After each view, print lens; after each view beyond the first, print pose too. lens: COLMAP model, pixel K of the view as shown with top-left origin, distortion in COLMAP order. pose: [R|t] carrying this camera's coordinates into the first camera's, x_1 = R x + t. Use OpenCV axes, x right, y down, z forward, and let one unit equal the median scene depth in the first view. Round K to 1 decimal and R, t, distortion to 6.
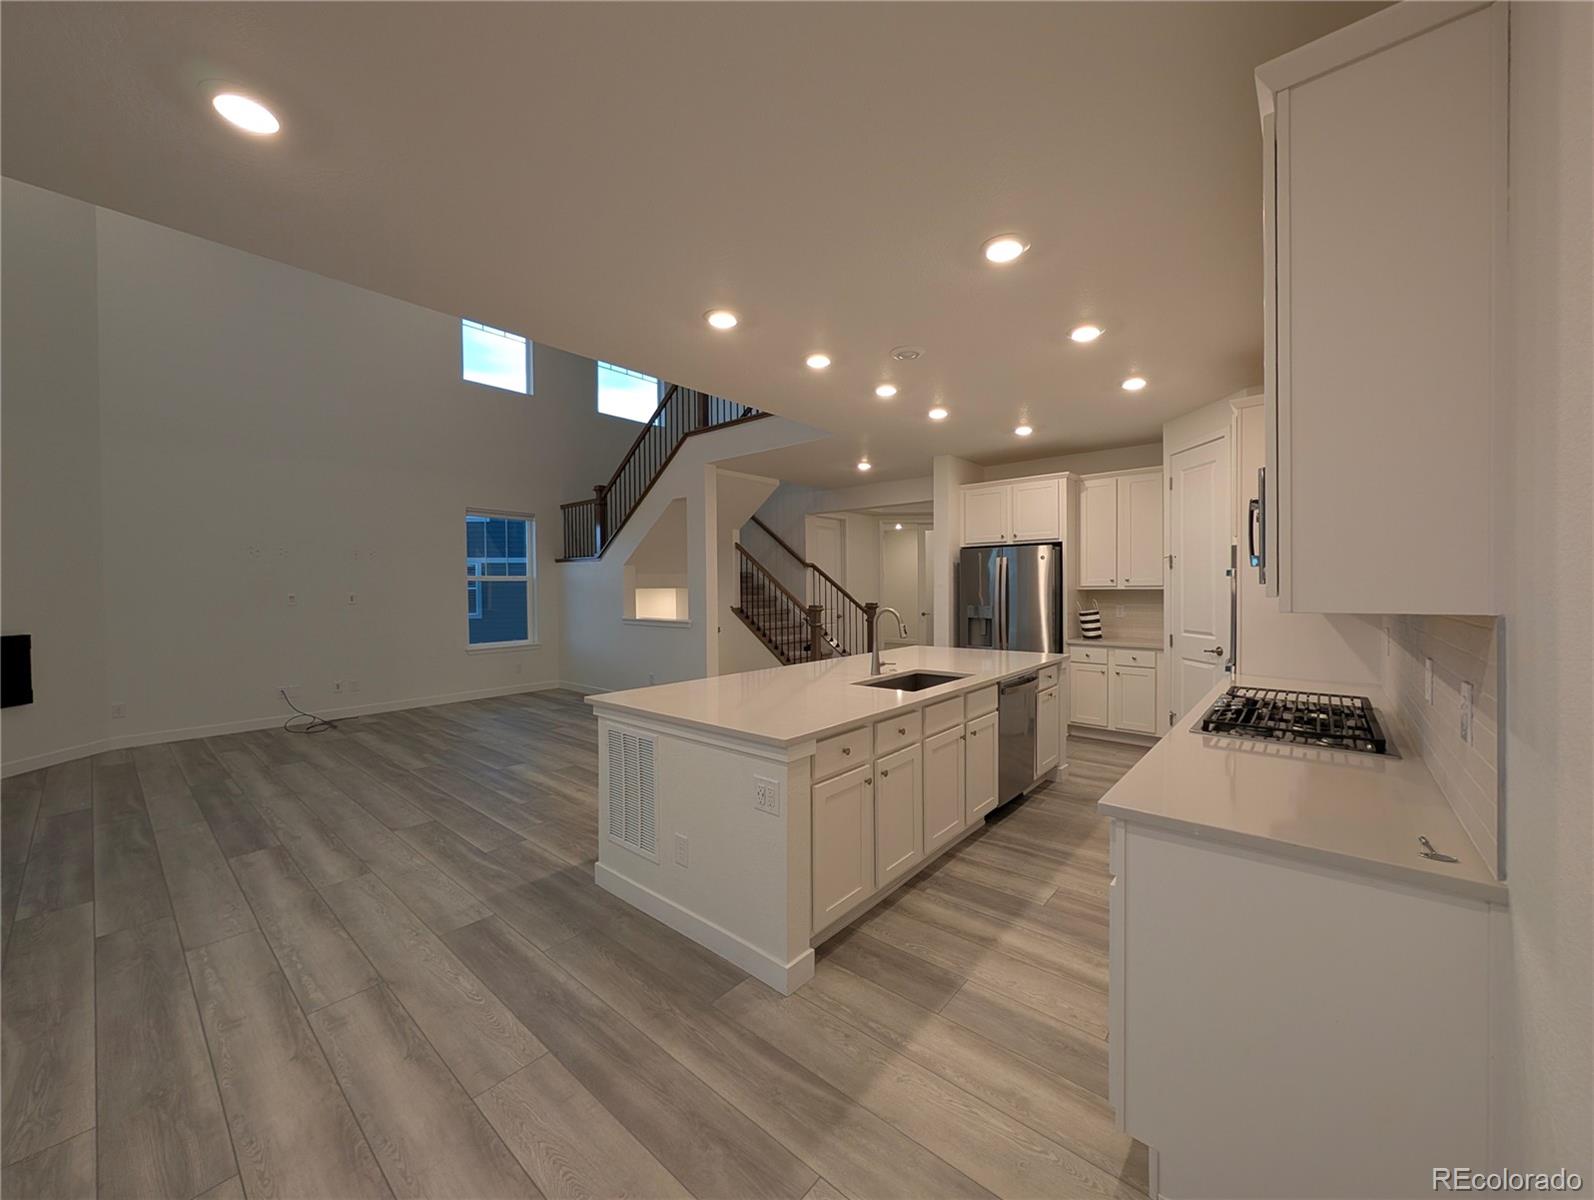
lens RADIAL K [[604.6, 0, 803.2], [0, 604.6, 597.8], [0, 0, 1]] dist [-0.001463, 0.000150]
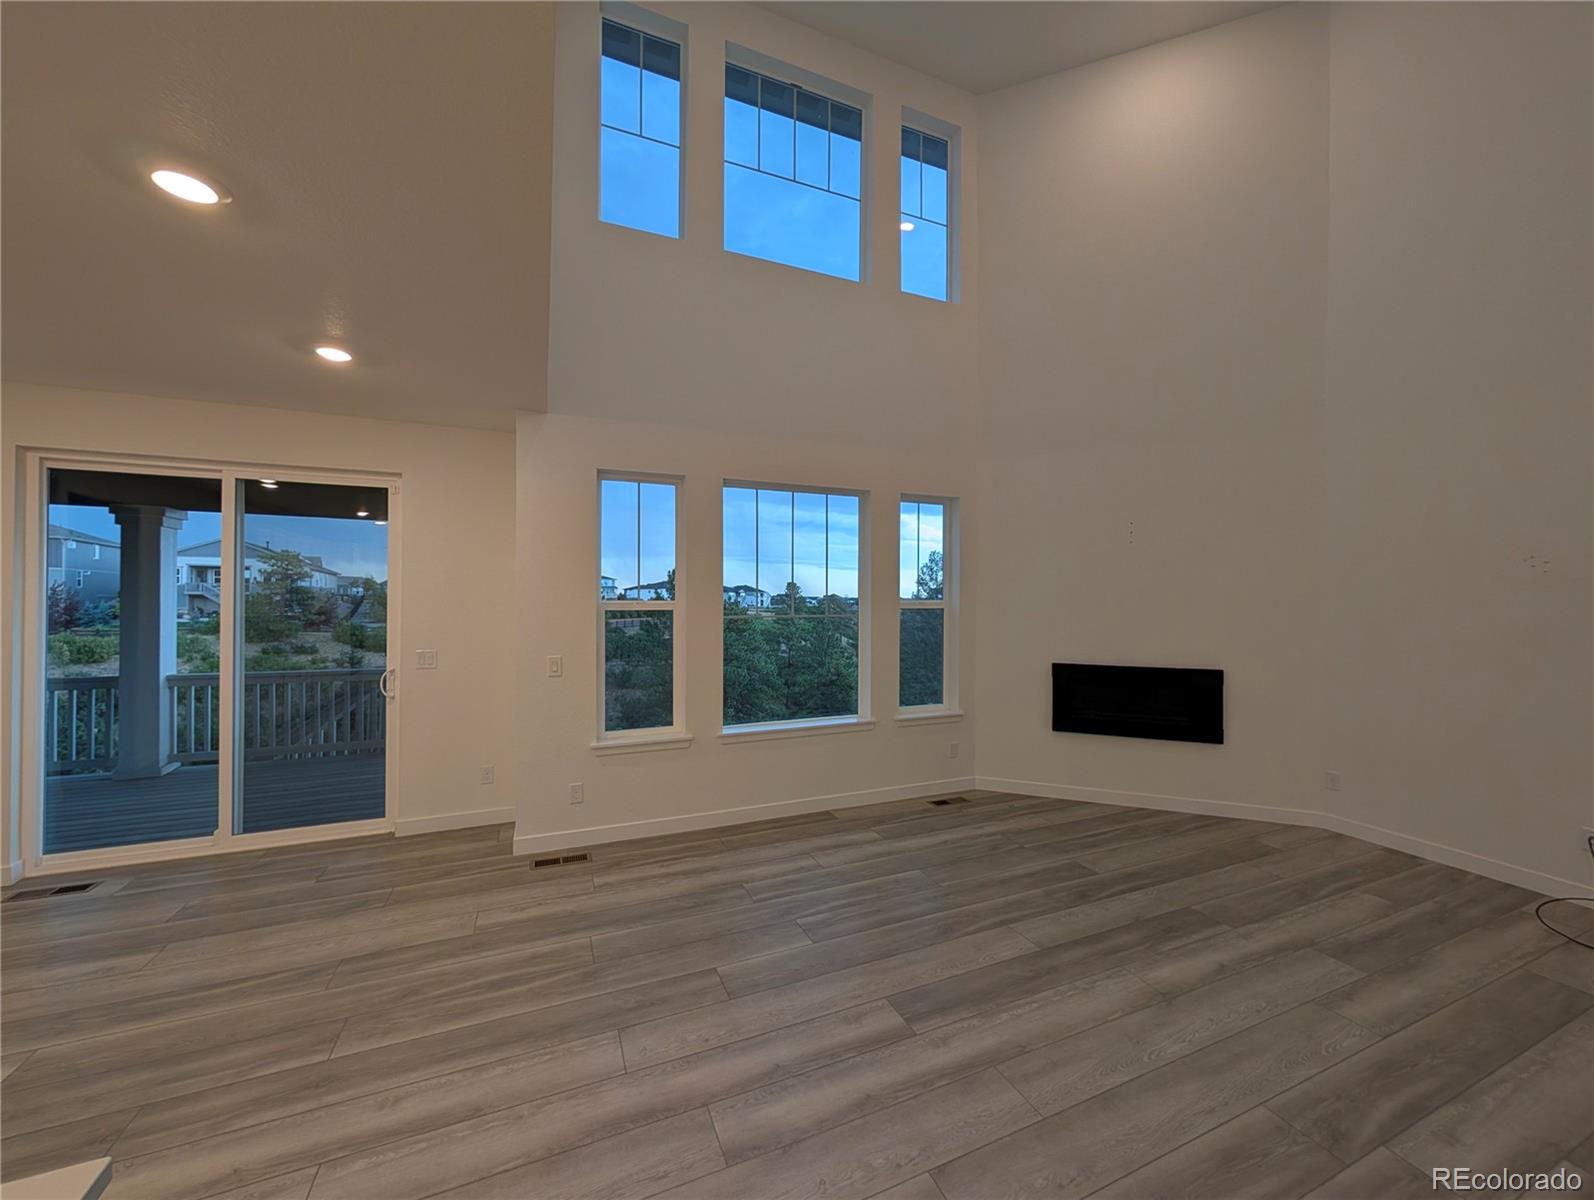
lens RADIAL K [[604.6, 0, 803.2], [0, 604.6, 597.8], [0, 0, 1]] dist [-0.001463, 0.000150]
pose [[-0.441839, 0.003389, -0.897088, -0.146545], [-0.023158, 0.999617, 0.015182, -0.045113], [0.896796, 0.027483, -0.441591, 0.756266]]
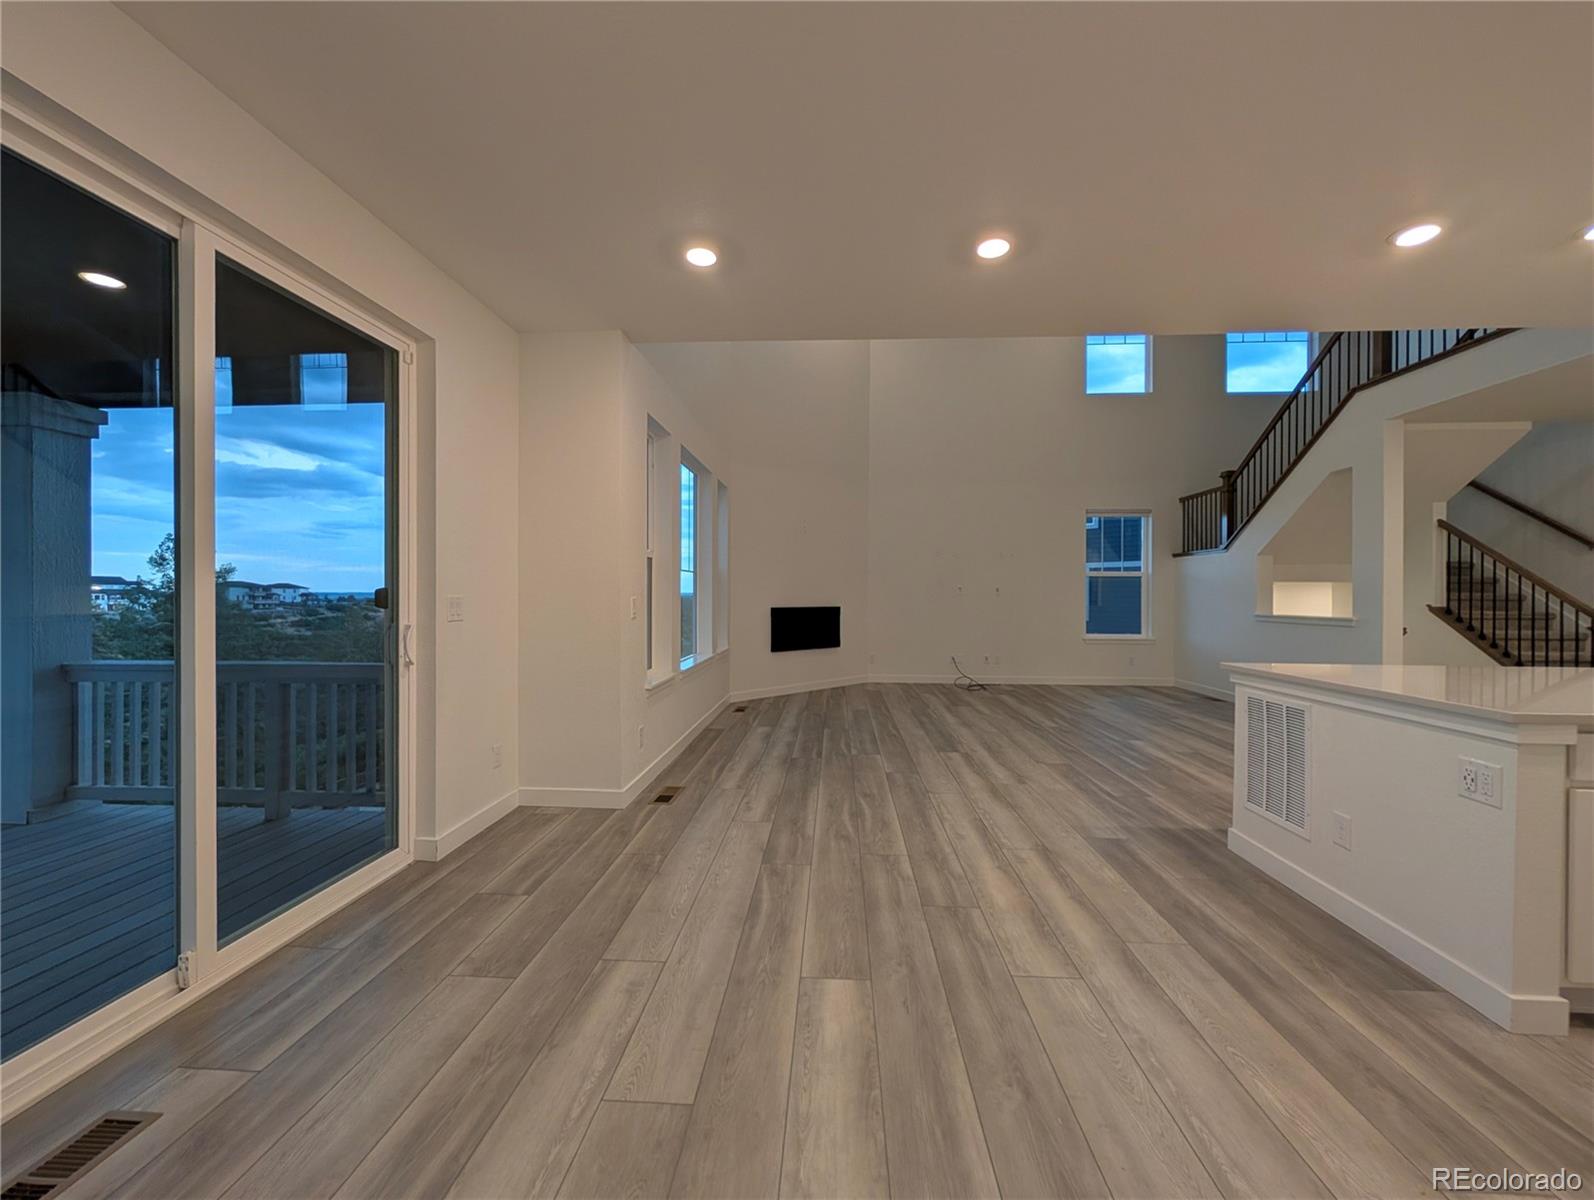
lens RADIAL K [[604.6, 0, 803.2], [0, 604.6, 597.8], [0, 0, 1]] dist [-0.001463, 0.000150]
pose [[0.603319, 0.011899, -0.797411, 0.015548], [-0.024930, 0.999681, -0.003945, 0.041797], [0.797110, 0.022260, 0.603423, -0.103853]]
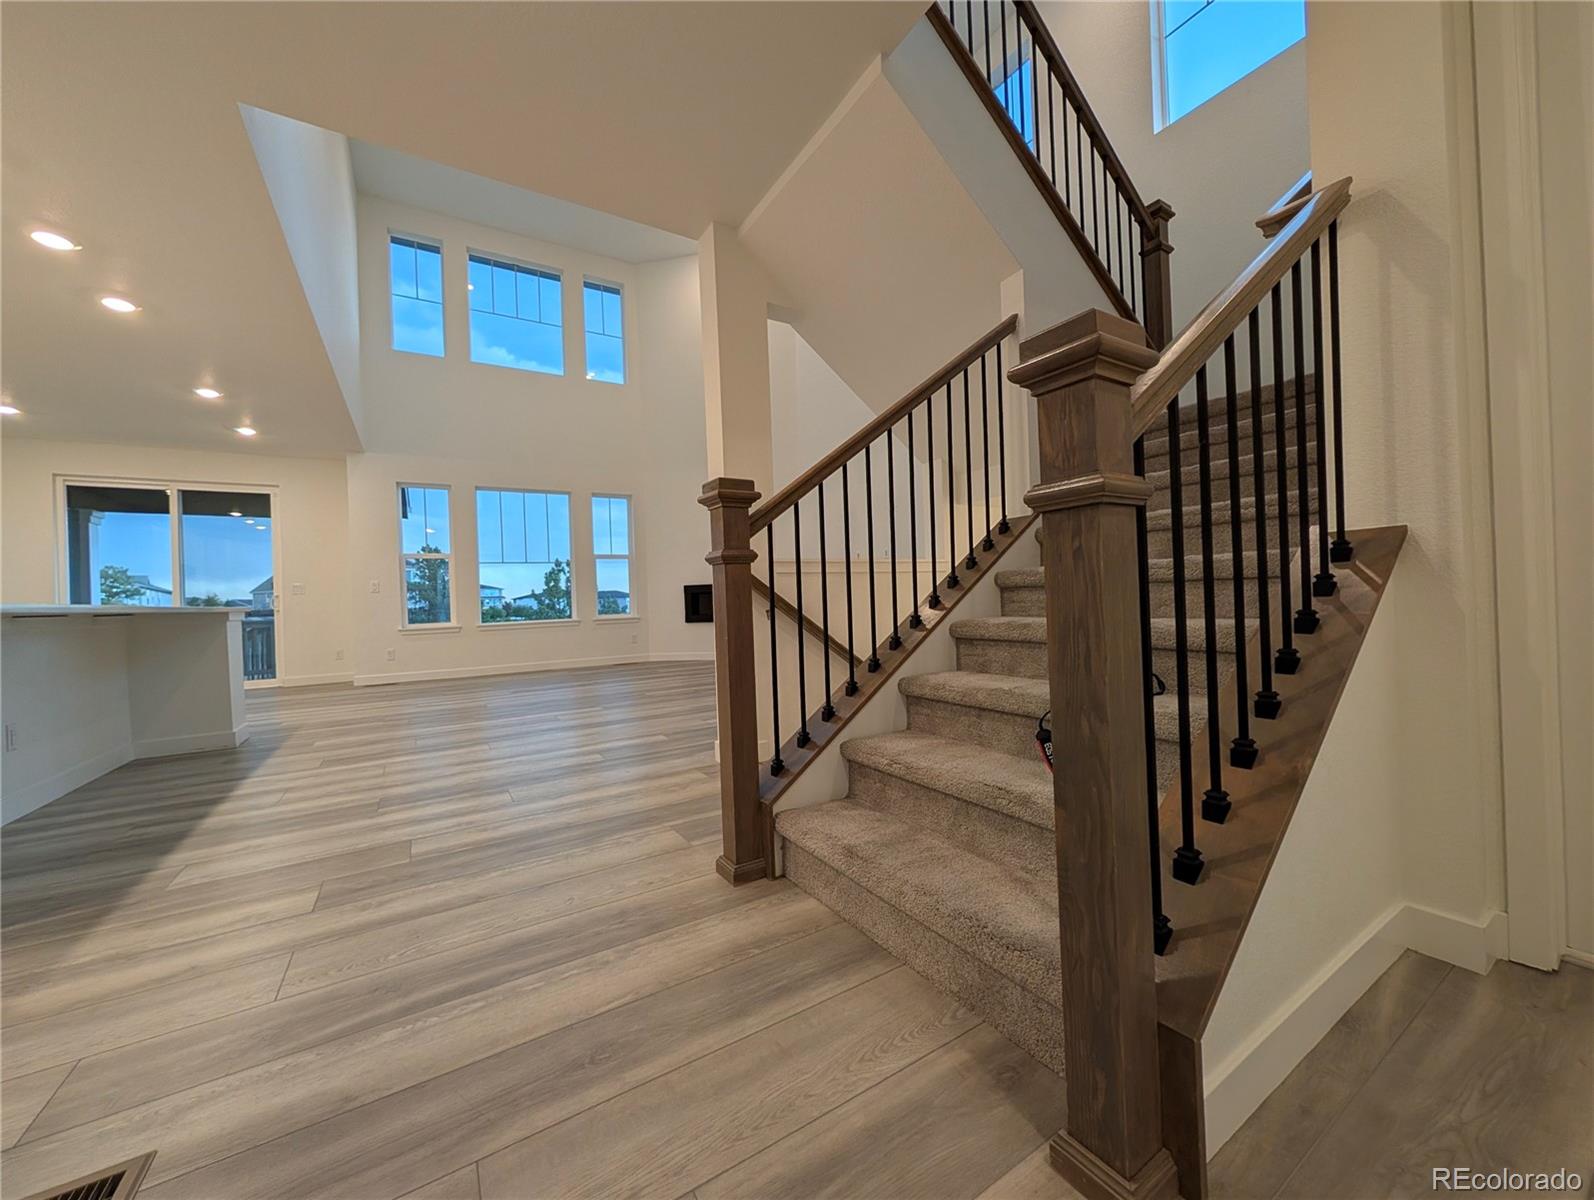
lens RADIAL K [[604.6, 0, 803.2], [0, 604.6, 597.8], [0, 0, 1]] dist [-0.001463, 0.000150]
pose [[-0.298212, 0.014616, -0.954388, 0.354461], [0.015109, 0.999830, 0.010591, 0.081043], [0.954380, -0.011262, -0.298382, 1.508053]]
